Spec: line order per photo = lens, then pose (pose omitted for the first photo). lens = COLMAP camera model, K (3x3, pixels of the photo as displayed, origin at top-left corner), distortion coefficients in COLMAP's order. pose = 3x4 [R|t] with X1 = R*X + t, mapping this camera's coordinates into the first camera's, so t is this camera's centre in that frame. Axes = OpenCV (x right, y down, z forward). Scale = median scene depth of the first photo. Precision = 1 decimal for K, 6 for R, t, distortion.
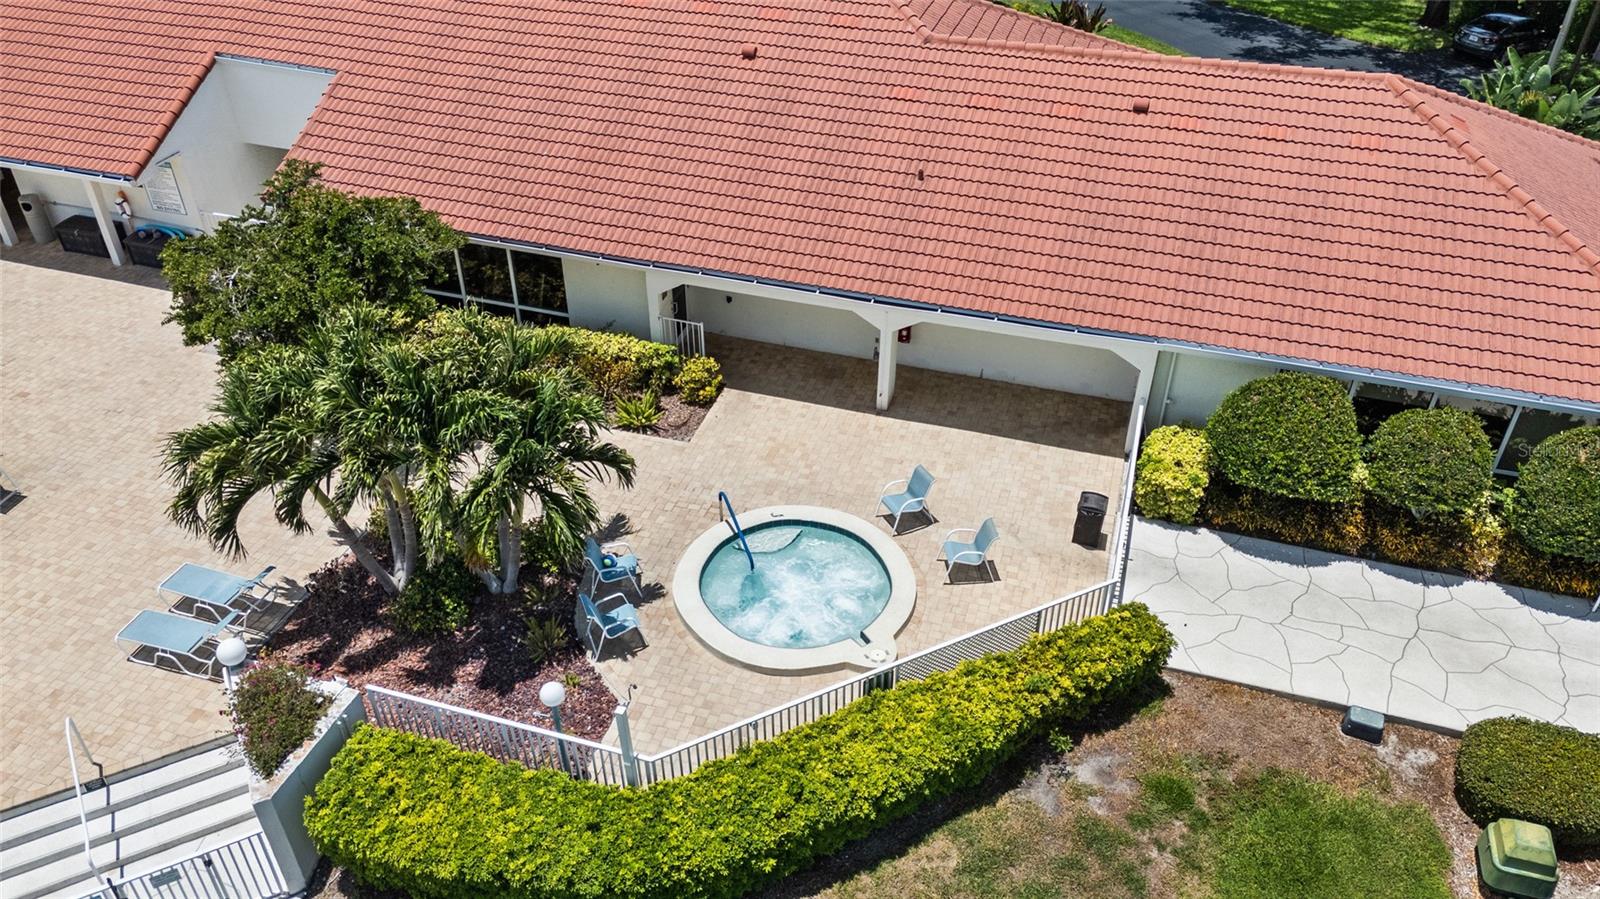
lens RADIAL K [[1185.0, 0, 782.9], [0, 1185.0, 450.2], [0, 0, 1]] dist [0.030663, -0.003333]
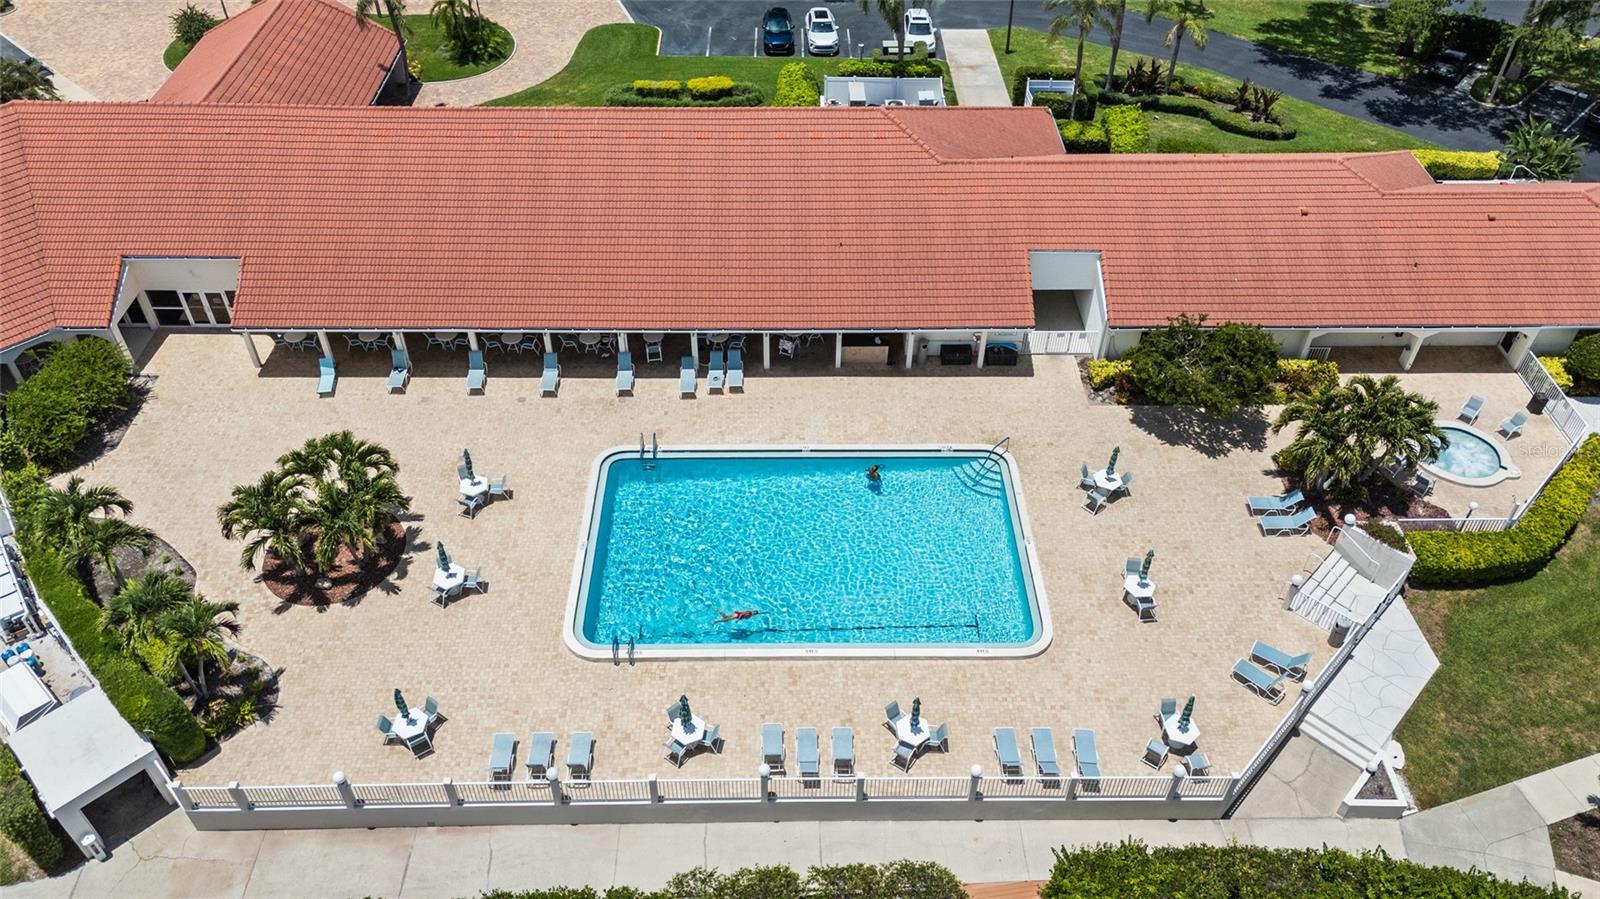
lens RADIAL K [[1171.7, 0, 800.0], [0, 1171.7, 449.5], [0, 0, 1]] dist [0.081222, -0.081348]
pose [[0.948015, -0.210336, 0.238801, -1.583428], [0.181513, 0.973782, 0.137120, -0.408426], [-0.261381, -0.086646, 0.961339, -0.881560]]
